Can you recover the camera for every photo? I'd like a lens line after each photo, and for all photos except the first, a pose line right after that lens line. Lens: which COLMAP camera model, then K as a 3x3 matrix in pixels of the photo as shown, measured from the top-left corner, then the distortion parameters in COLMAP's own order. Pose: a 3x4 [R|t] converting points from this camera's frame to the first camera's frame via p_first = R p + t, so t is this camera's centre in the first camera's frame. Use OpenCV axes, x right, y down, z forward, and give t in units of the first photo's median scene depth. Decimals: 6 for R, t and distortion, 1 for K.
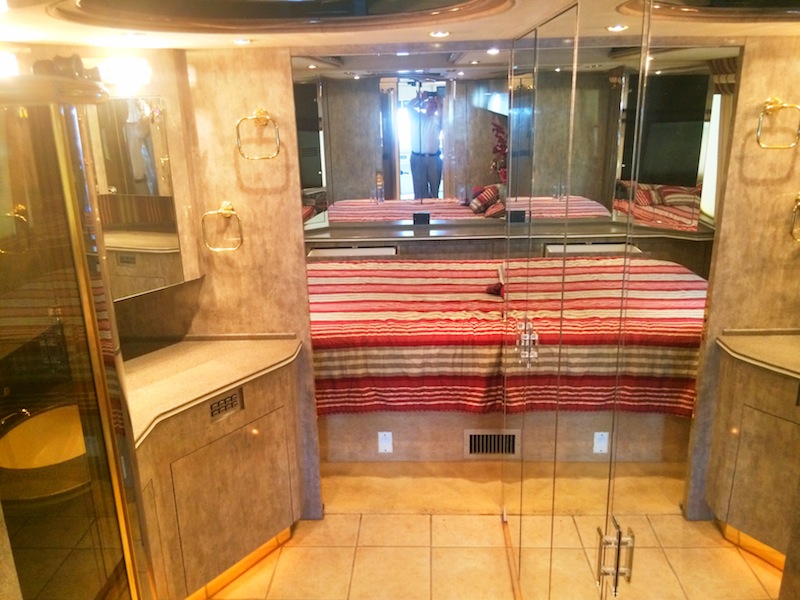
lens RADIAL K [[673.4, 0, 400.5], [0, 673.4, 307.5], [0, 0, 1]] dist [0.053295, -0.086866]
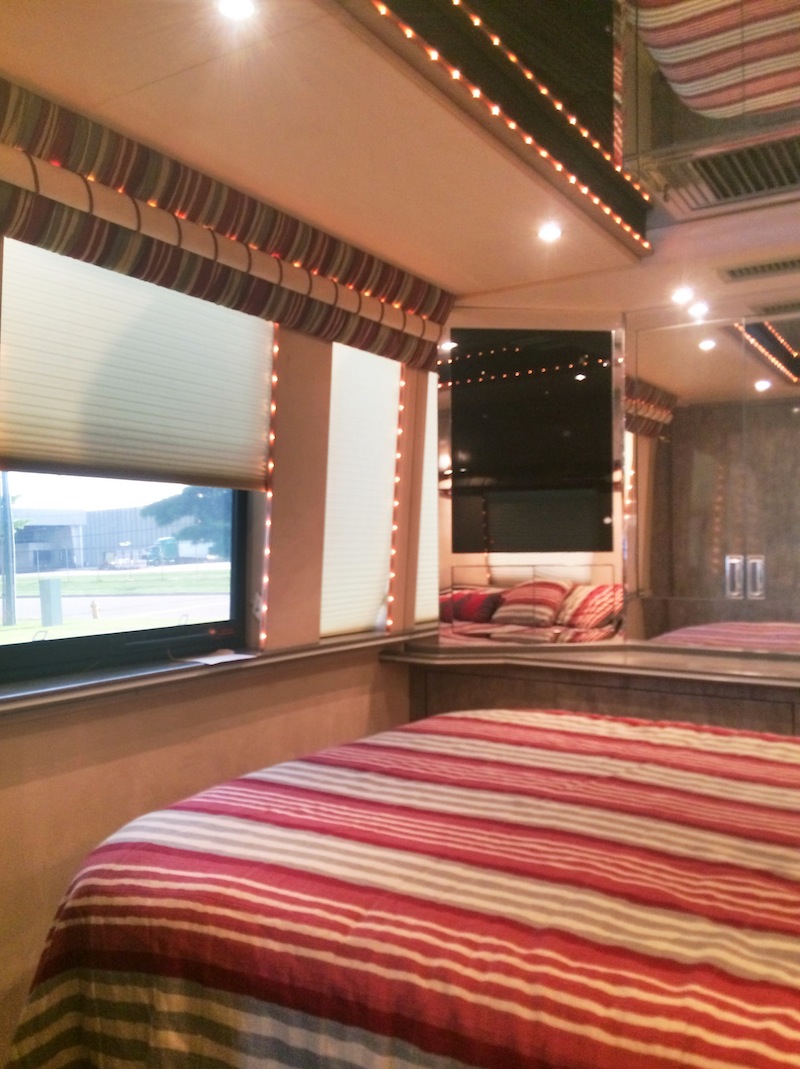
lens RADIAL K [[899.8, 0, 391.1], [0, 899.8, 542.9], [0, 0, 1]] dist [0.053295, -0.086866]
pose [[0.869196, 0.016014, -0.494208, 0.088170], [-0.157152, 0.956600, -0.245396, -0.025119], [0.468829, 0.290963, 0.833990, 0.695844]]
